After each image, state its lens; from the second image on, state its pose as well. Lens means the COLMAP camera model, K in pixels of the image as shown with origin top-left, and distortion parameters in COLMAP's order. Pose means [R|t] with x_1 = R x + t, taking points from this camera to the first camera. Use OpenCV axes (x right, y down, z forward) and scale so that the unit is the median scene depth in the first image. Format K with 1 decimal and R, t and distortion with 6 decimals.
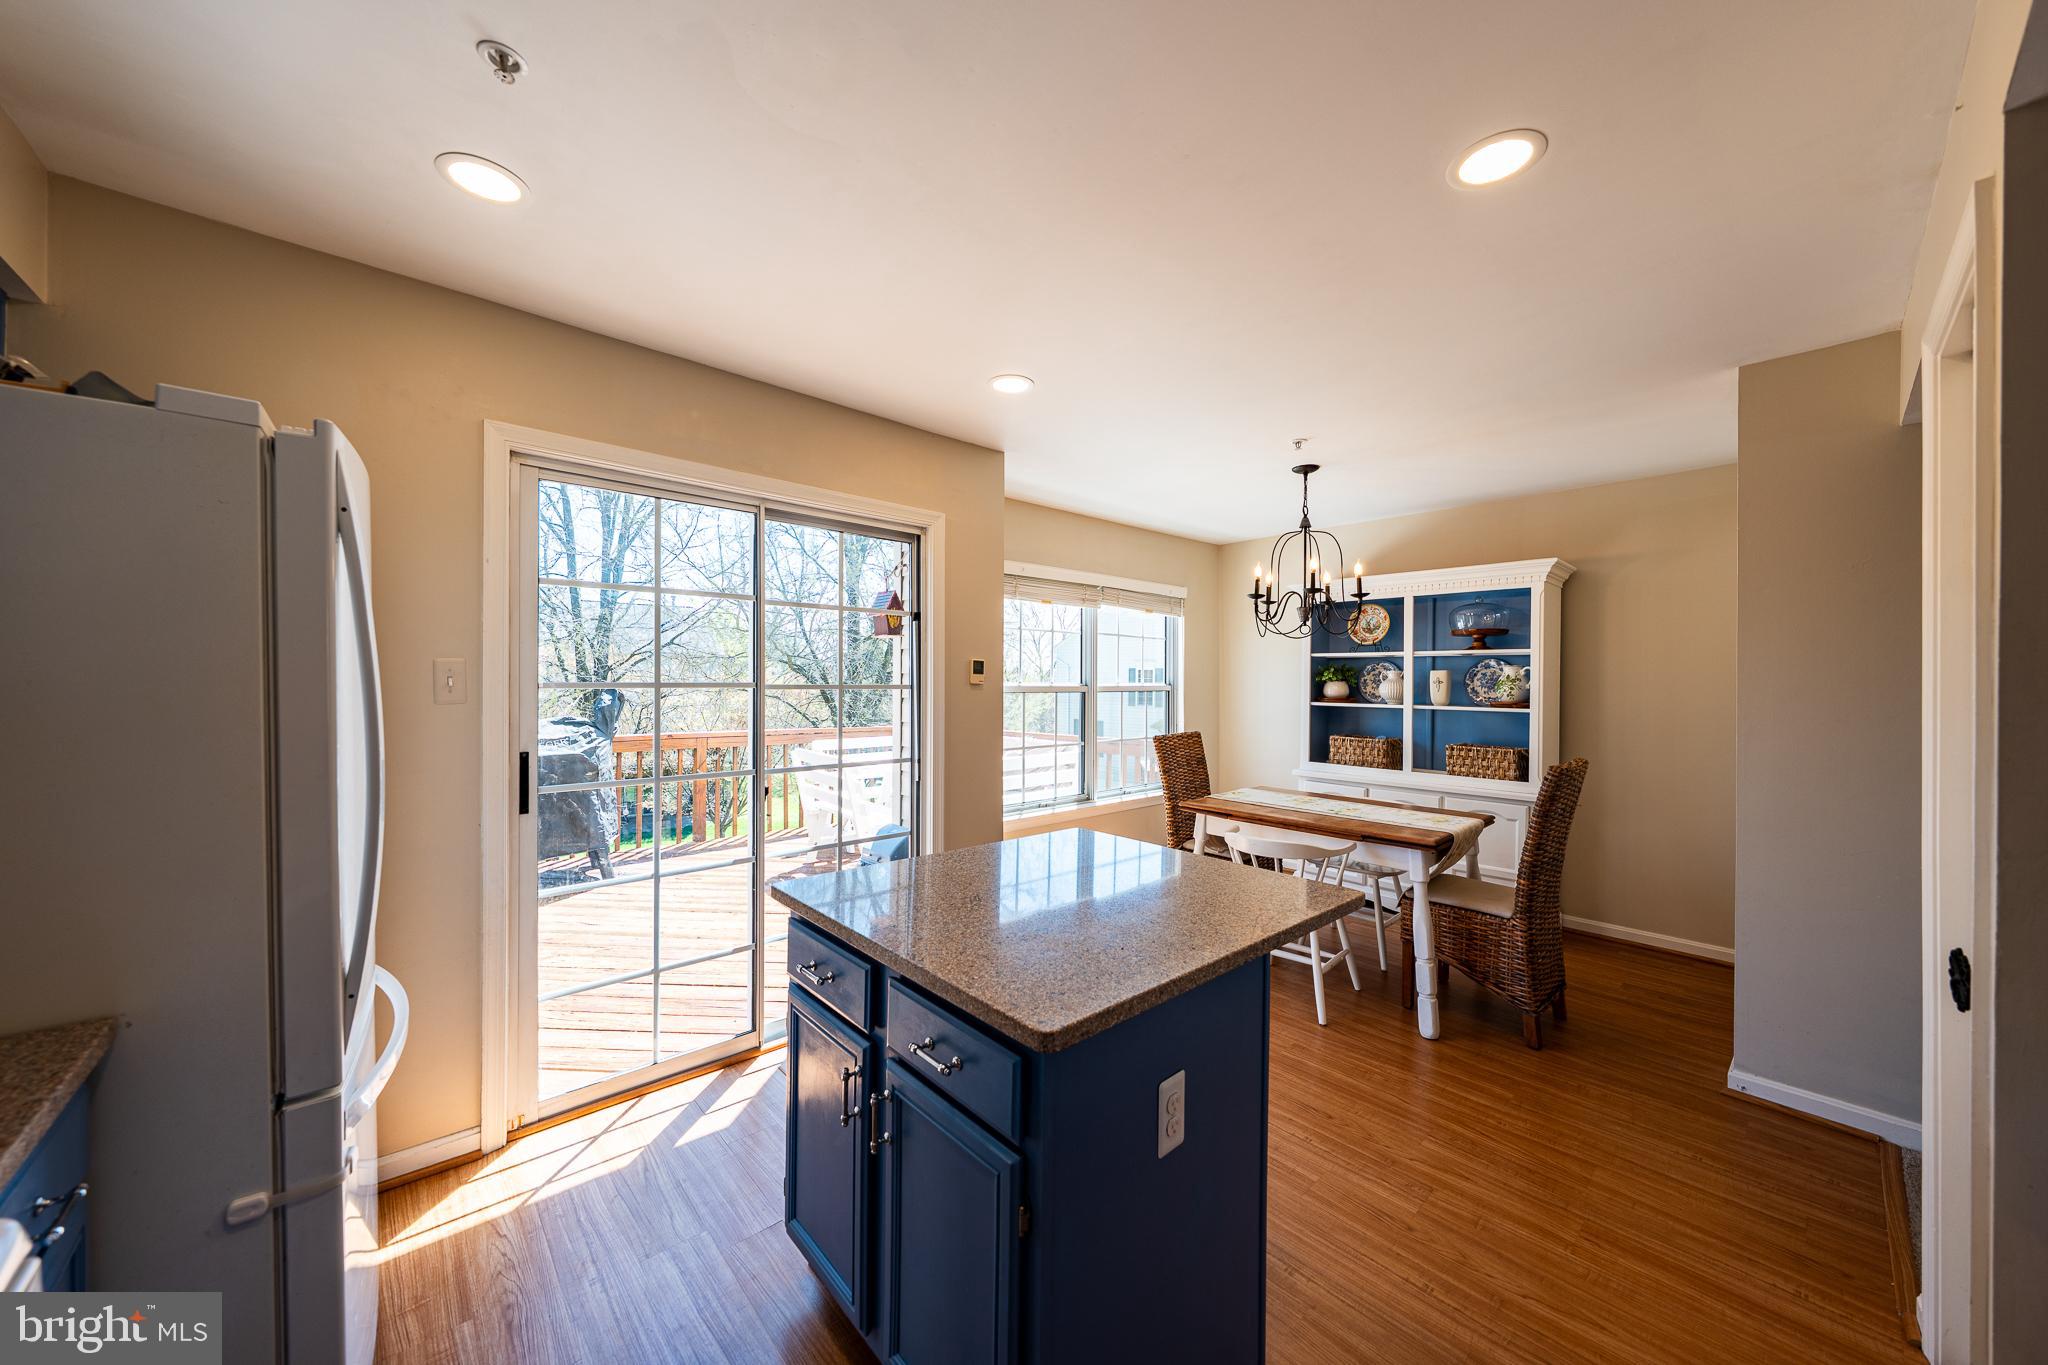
lens RADIAL K [[715.8, 0, 1023.6], [0, 715.8, 681.3], [0, 0, 1]] dist [0.002033, 0.000067]
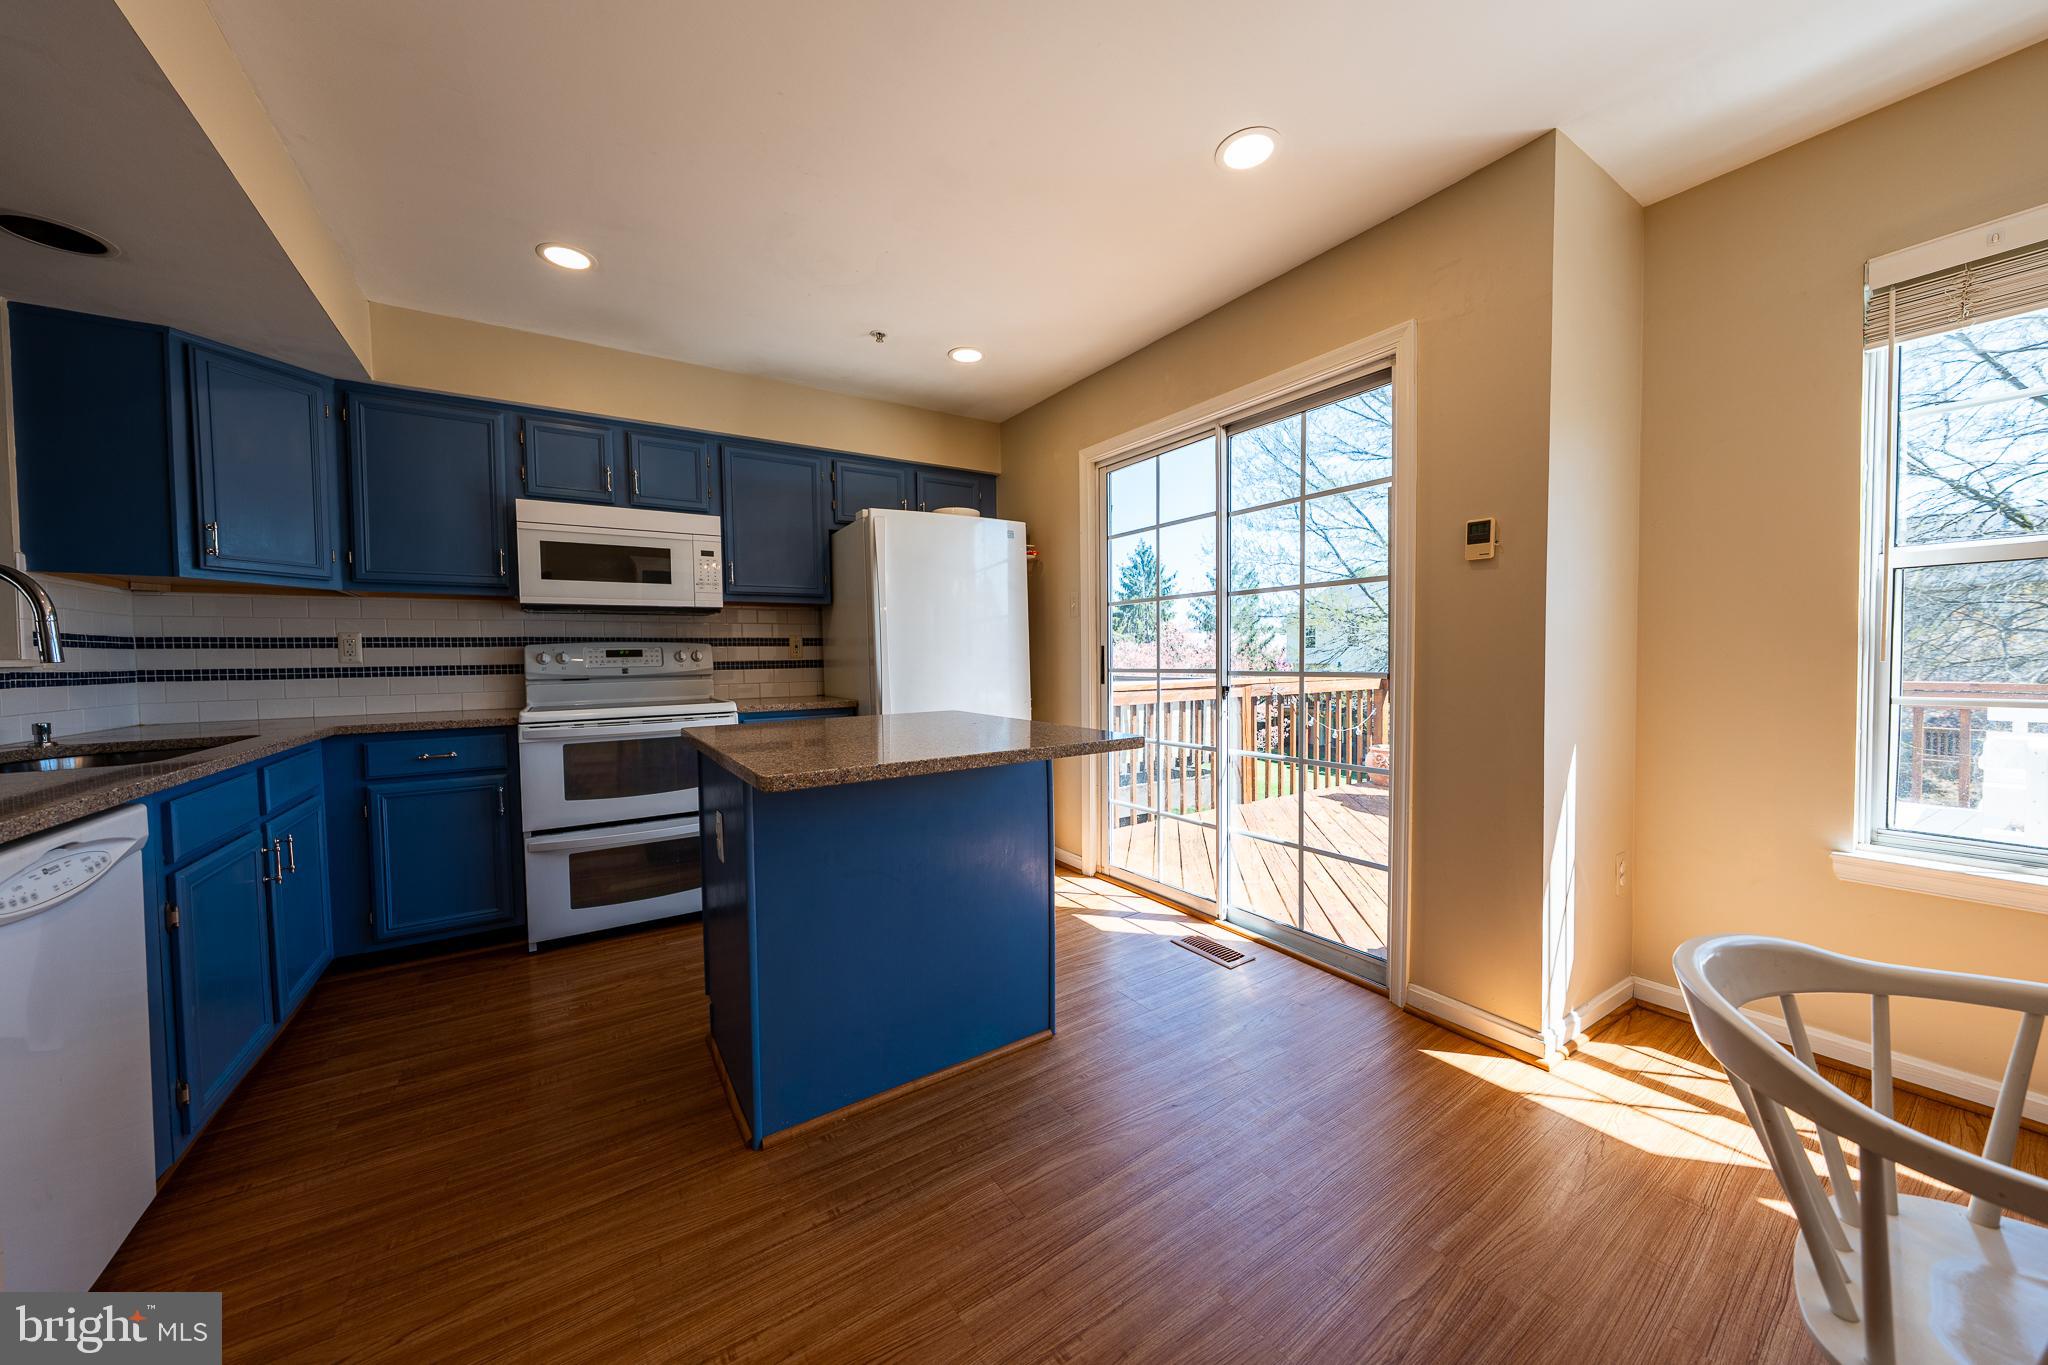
lens RADIAL K [[701.0, 0, 1030.6], [0, 701.0, 677.8], [0, 0, 1]] dist [-0.001595, -0.000055]
pose [[-0.137300, 0.026216, -0.990183, 0.891717], [0.011834, 0.999622, 0.024825, 0.129344], [0.990459, -0.008309, -0.137558, 1.049413]]
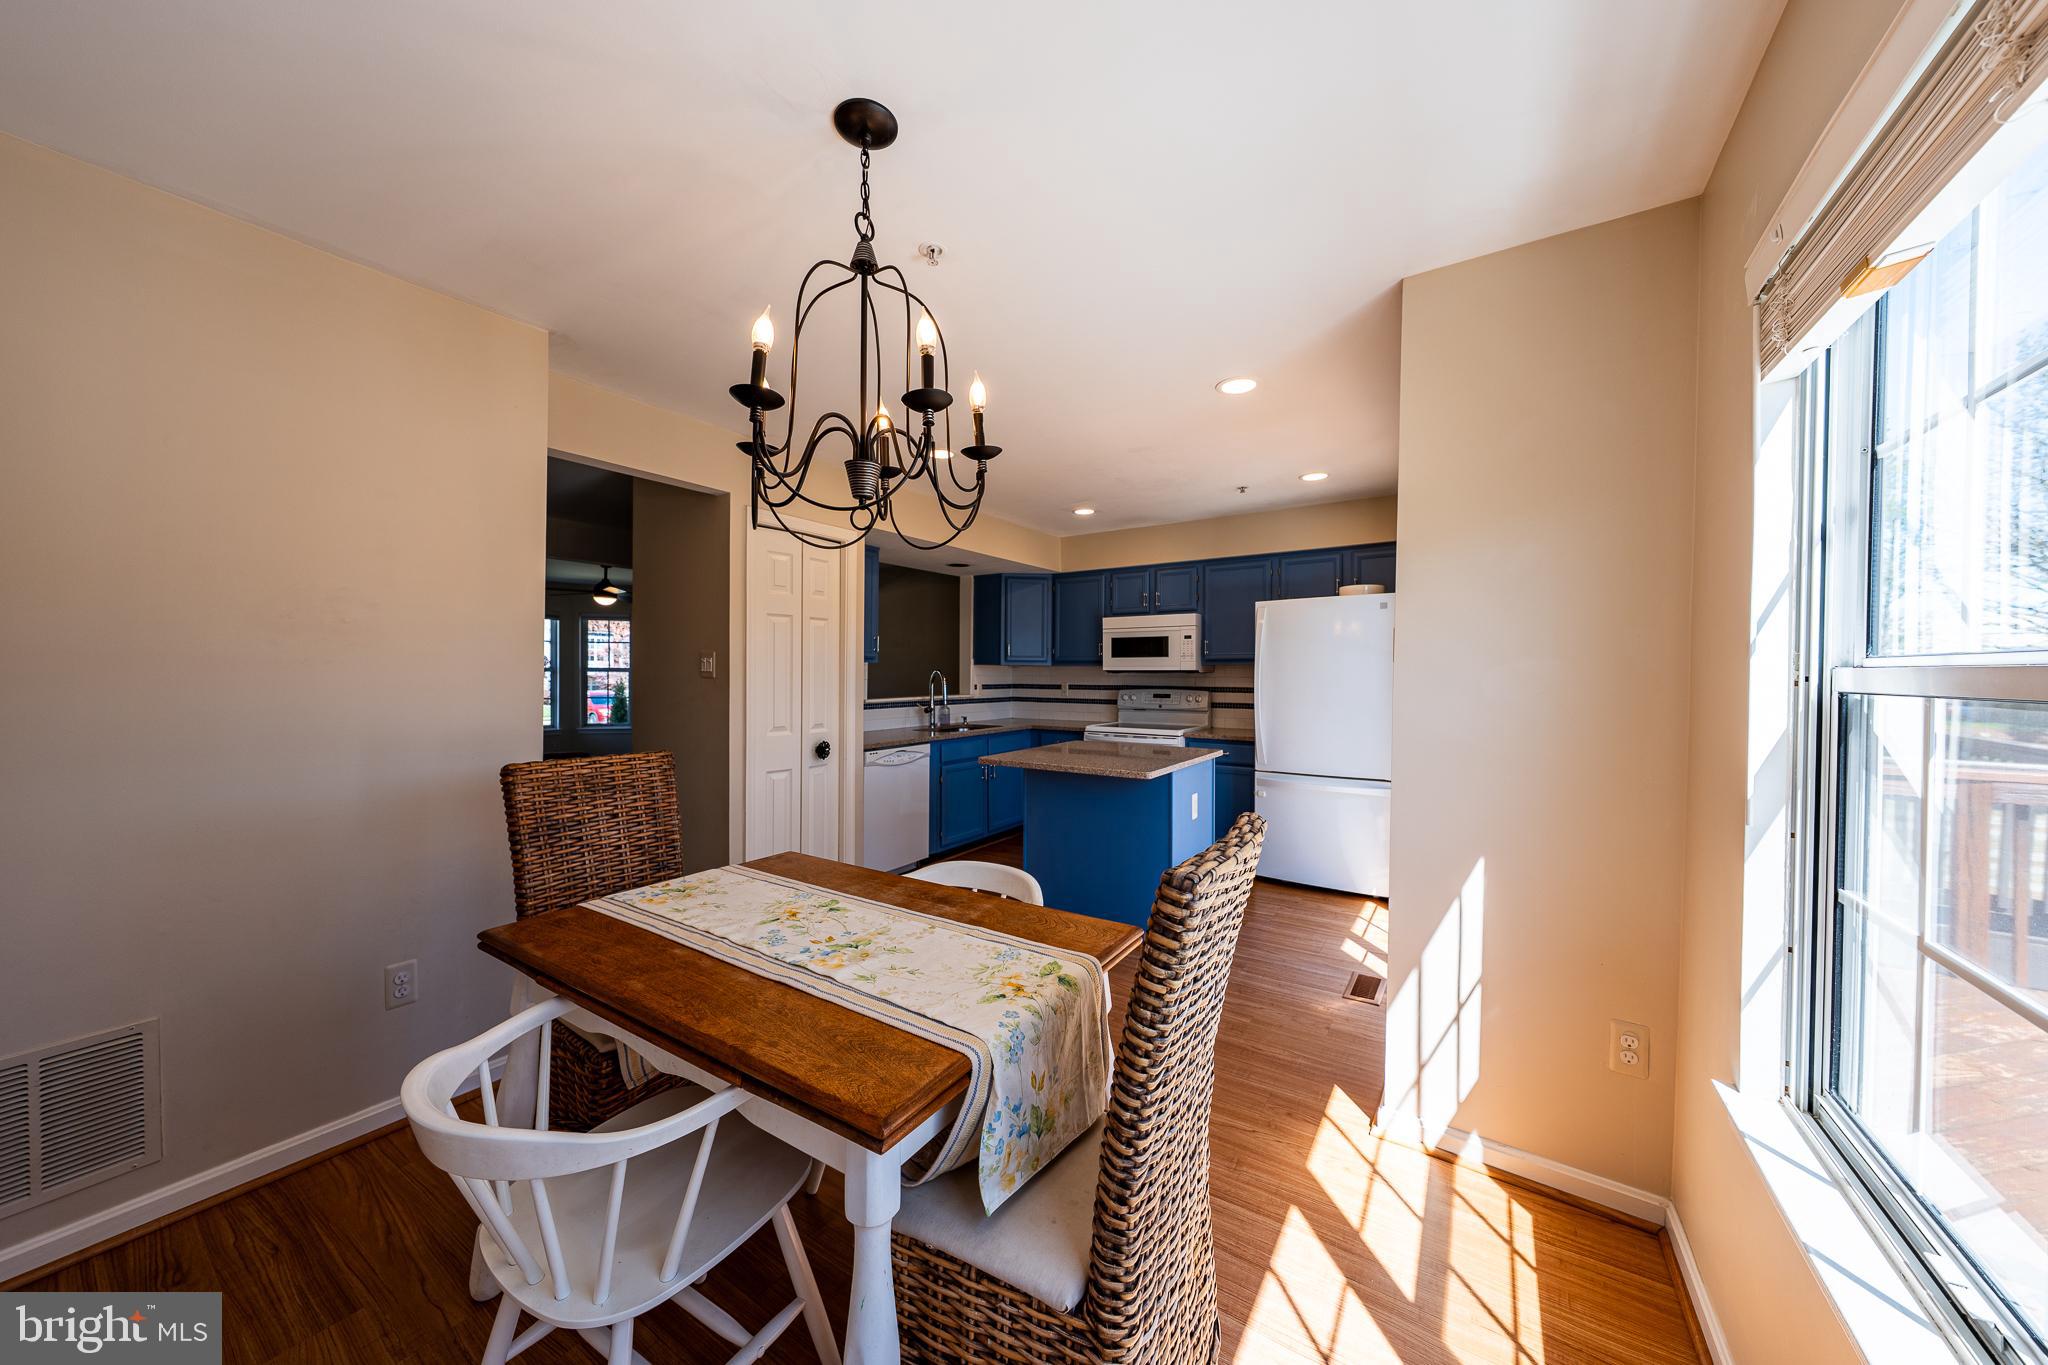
lens RADIAL K [[701.0, 0, 1026.9], [0, 701.0, 686.2], [0, 0, 1]] dist [-0.001595, -0.000055]
pose [[-0.965179, -0.005992, -0.261520, 0.672598], [-0.011890, 0.999709, 0.020975, 0.020421], [0.261318, 0.023354, -0.964970, 2.331534]]
